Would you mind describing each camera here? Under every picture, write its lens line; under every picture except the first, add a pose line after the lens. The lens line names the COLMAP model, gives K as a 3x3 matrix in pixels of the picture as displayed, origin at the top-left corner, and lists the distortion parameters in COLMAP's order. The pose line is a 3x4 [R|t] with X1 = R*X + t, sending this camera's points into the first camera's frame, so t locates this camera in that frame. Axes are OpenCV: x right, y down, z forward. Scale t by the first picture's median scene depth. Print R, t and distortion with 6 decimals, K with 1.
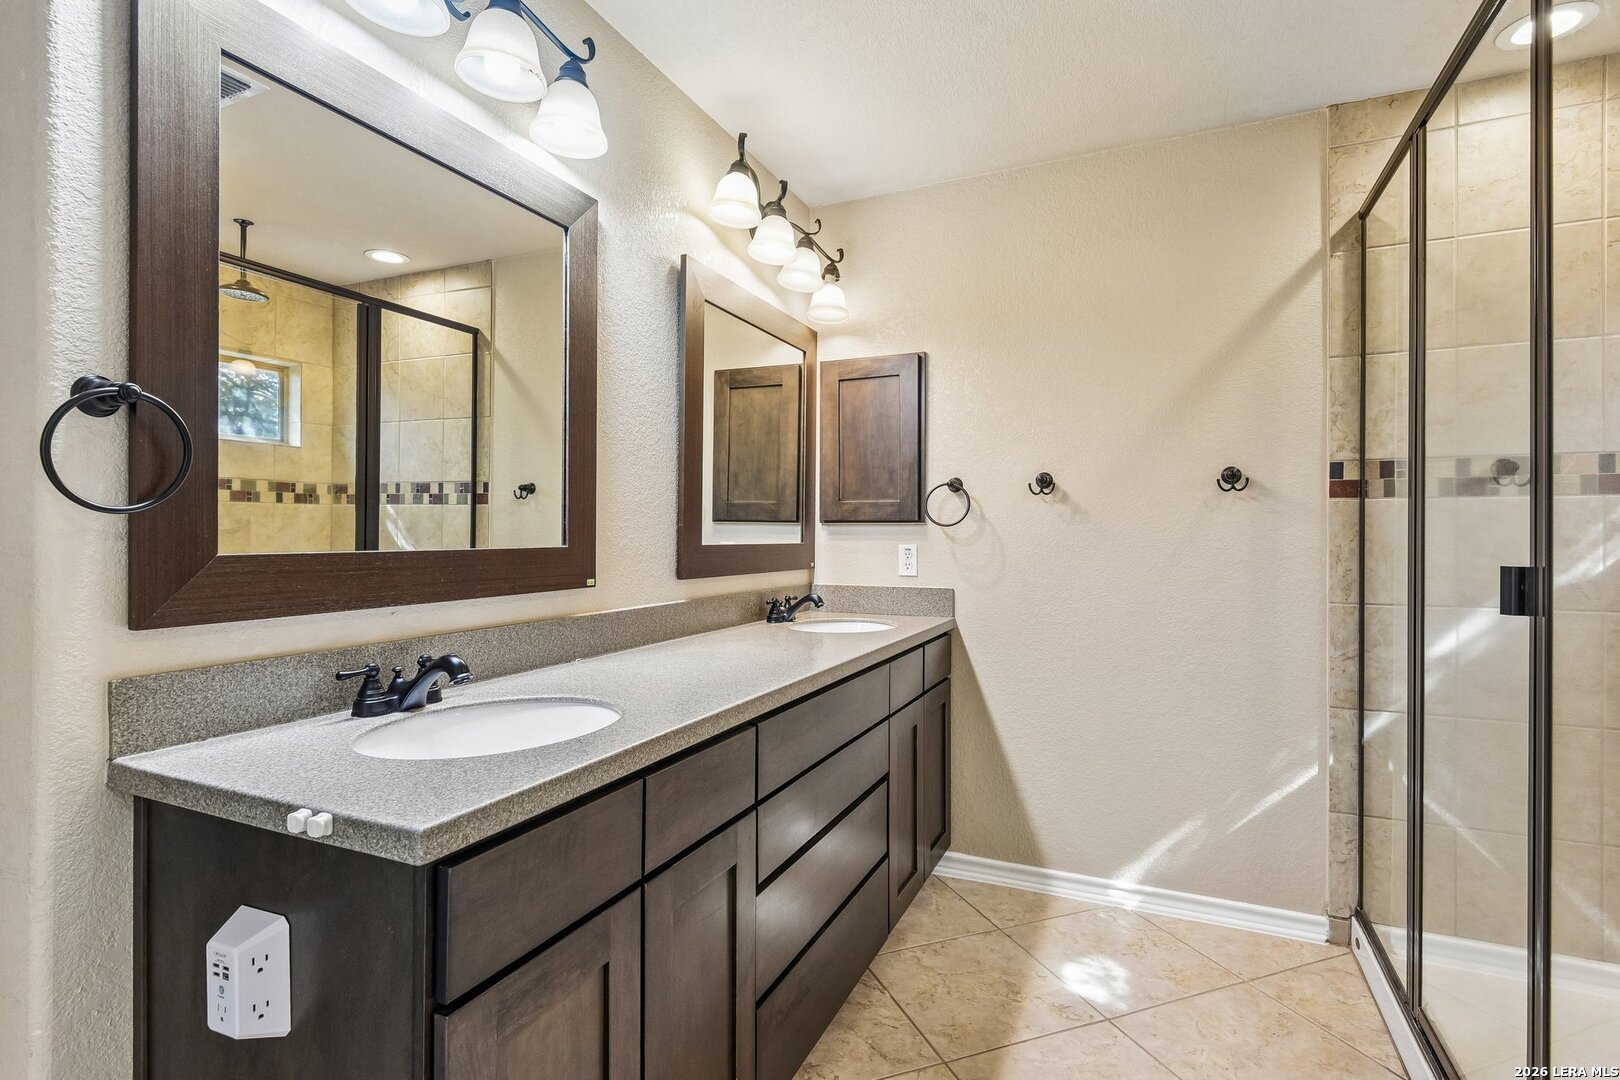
lens RADIAL K [[789.1, 0, 801.8], [0, 789.1, 534.6], [0, 0, 1]] dist [0.017979, -0.010989]
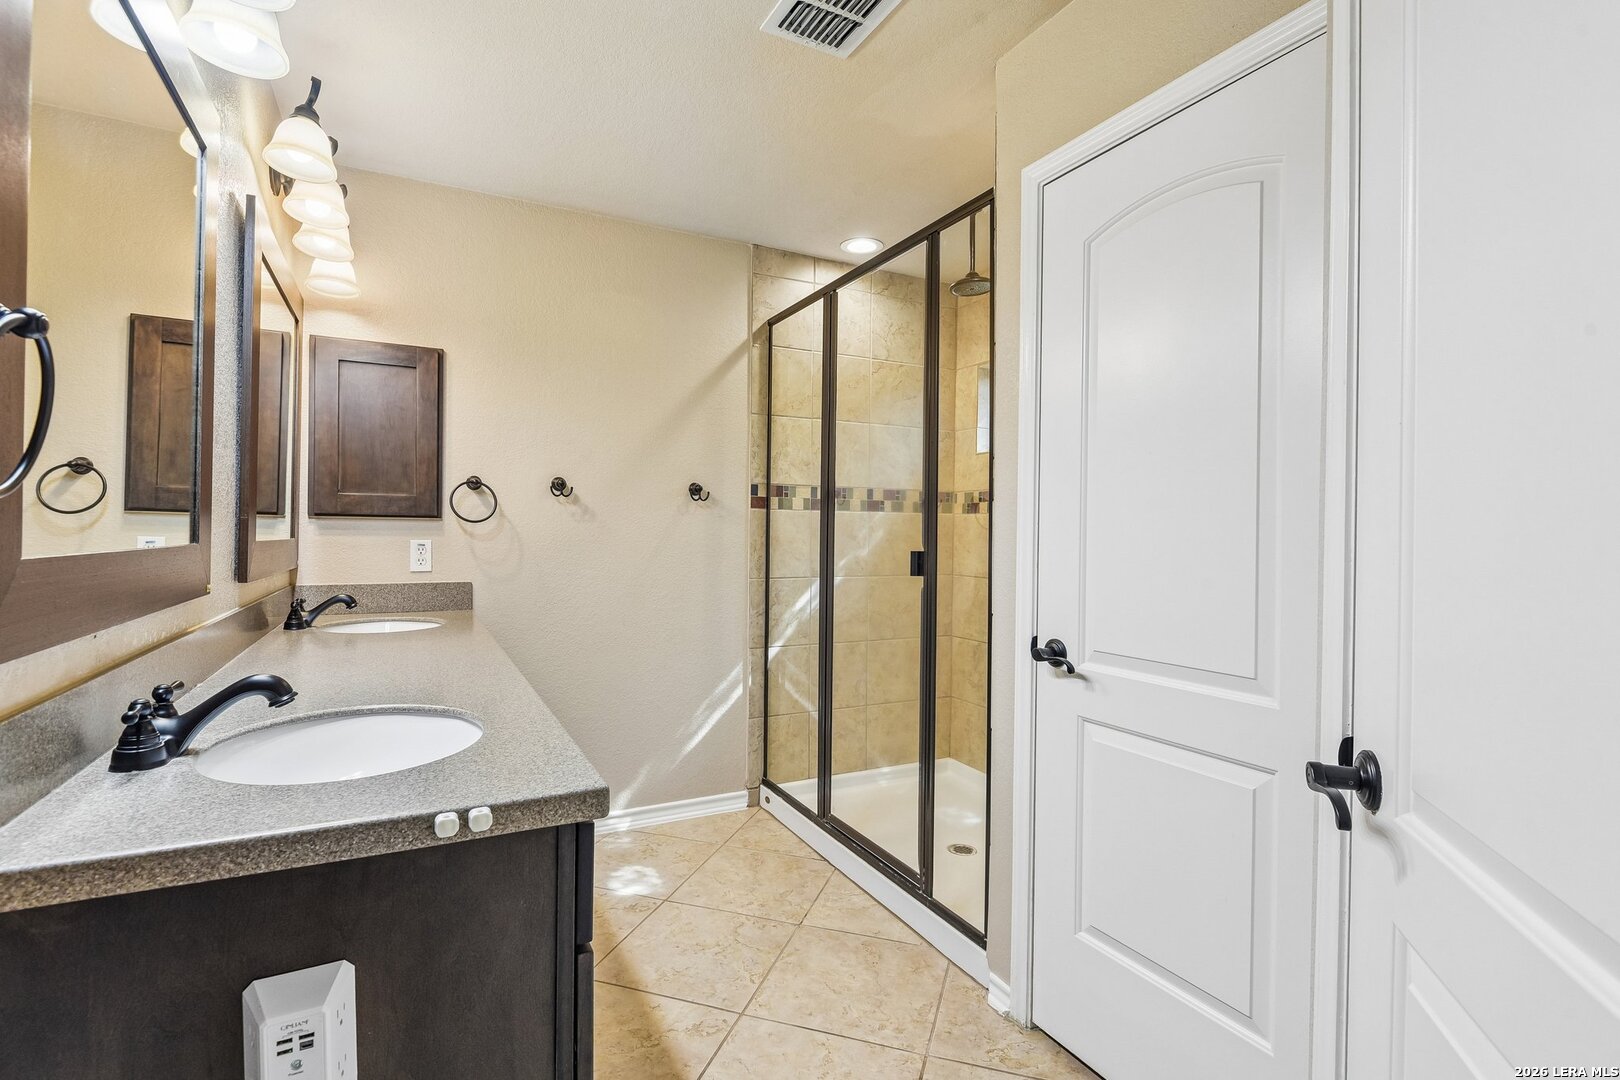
lens RADIAL K [[772.6, 0, 807.1], [0, 772.6, 534.4], [0, 0, 1]] dist [0.010226, -0.000685]
pose [[0.617814, 0.003546, 0.786316, -0.409599], [-0.009212, 0.999954, 0.002728, -0.001846], [-0.786270, -0.008929, 0.617818, 0.022307]]
